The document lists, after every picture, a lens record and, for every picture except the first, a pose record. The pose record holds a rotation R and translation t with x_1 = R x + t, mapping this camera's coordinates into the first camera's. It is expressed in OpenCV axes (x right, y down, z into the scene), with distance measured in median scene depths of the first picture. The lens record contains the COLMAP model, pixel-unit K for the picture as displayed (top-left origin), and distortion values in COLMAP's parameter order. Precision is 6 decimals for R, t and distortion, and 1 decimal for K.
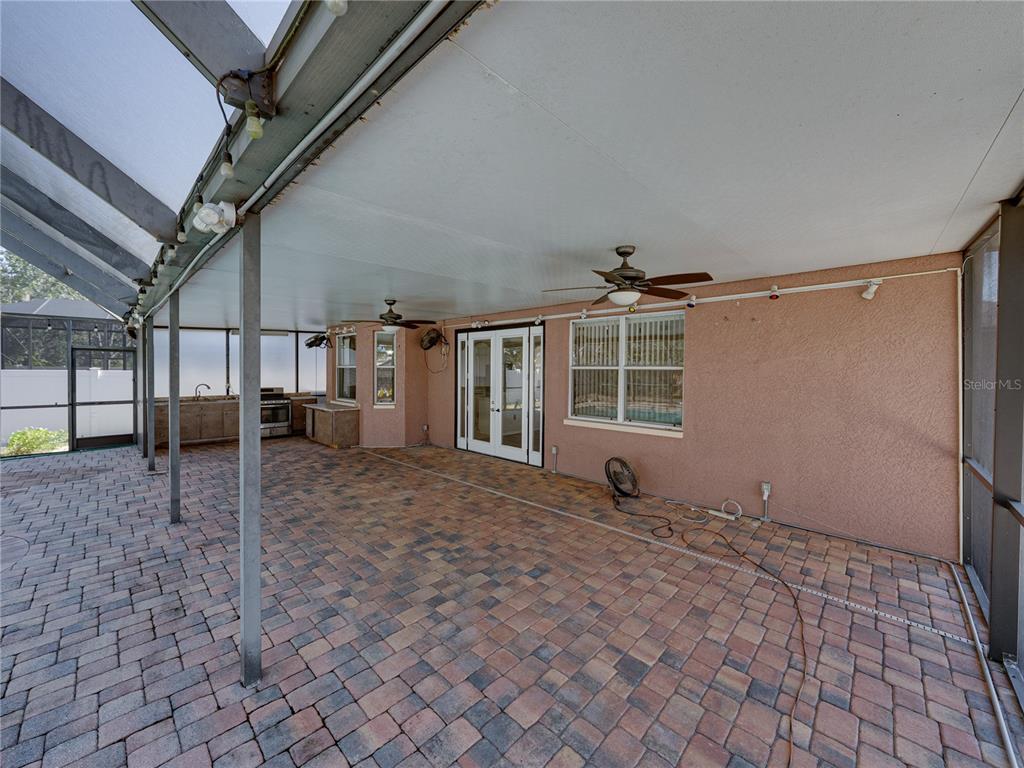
lens RADIAL K [[398.5, 0, 509.3], [0, 398.5, 374.6], [0, 0, 1]] dist [-0.000314, 0.000086]
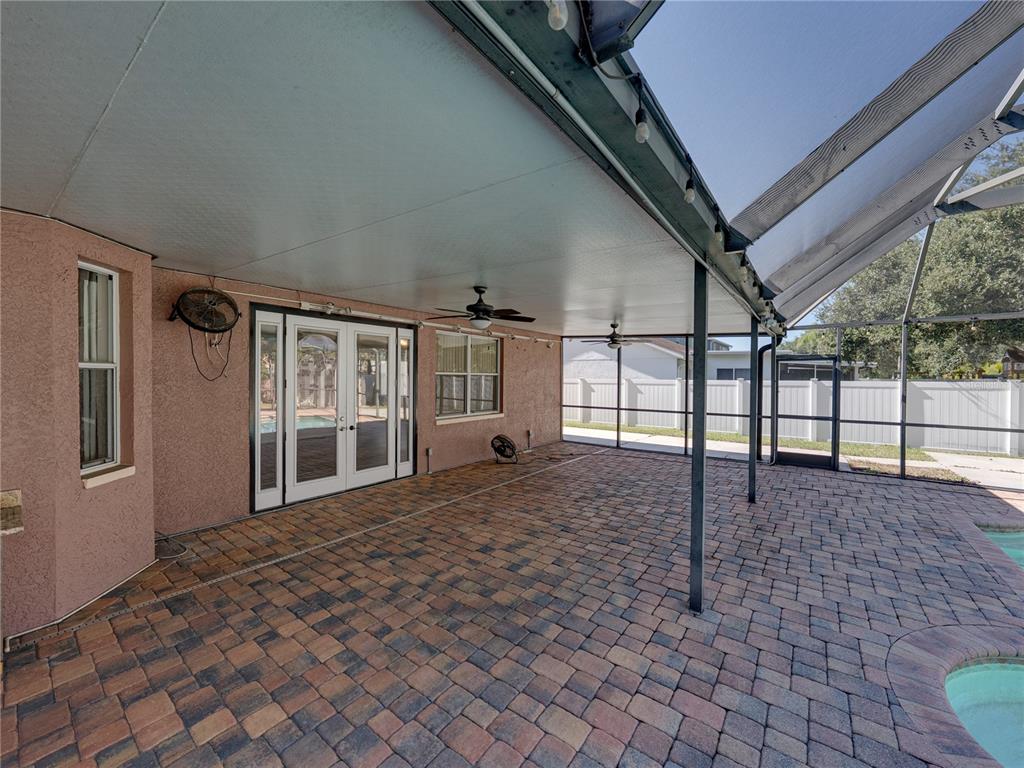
lens RADIAL K [[398.5, 0, 518.5], [0, 398.5, 382.8], [0, 0, 1]] dist [-0.000314, 0.000086]
pose [[-0.130184, -0.022174, 0.991242, -1.131493], [0.001008, 0.999746, 0.022497, -0.018651], [-0.991489, 0.003928, -0.130129, 1.074591]]
